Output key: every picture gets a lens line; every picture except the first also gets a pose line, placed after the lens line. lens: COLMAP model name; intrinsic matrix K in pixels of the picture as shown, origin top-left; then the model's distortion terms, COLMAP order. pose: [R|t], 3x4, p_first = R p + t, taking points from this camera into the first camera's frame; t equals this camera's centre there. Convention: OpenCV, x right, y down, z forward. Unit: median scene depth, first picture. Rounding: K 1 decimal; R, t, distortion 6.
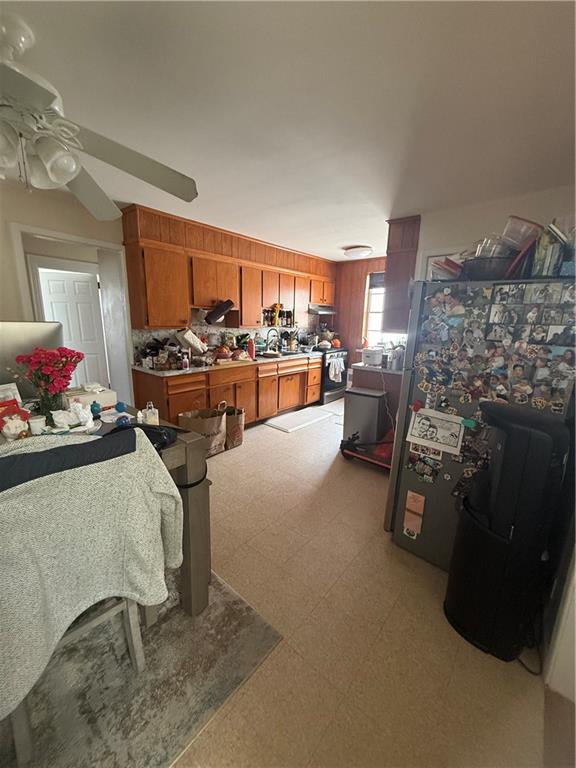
lens RADIAL K [[308.1, 0, 288.6], [0, 308.1, 384.5], [0, 0, 1]] dist [-0.002990, 0.000059]
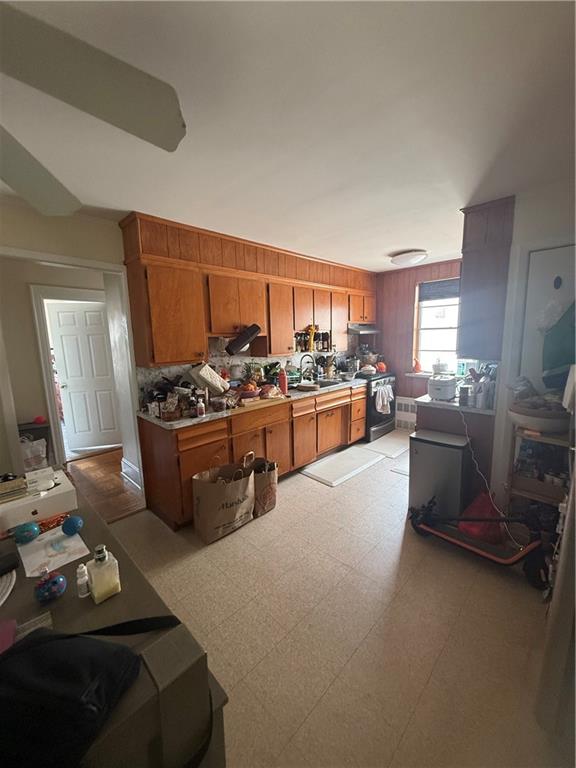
lens RADIAL K [[308.1, 0, 288.0], [0, 308.1, 384.7], [0, 0, 1]] dist [-0.002990, 0.000059]
pose [[0.995571, -0.033098, -0.087989, -0.038719], [0.028183, 0.998003, -0.056525, -0.066112], [0.089684, 0.053795, 0.994516, 0.204879]]
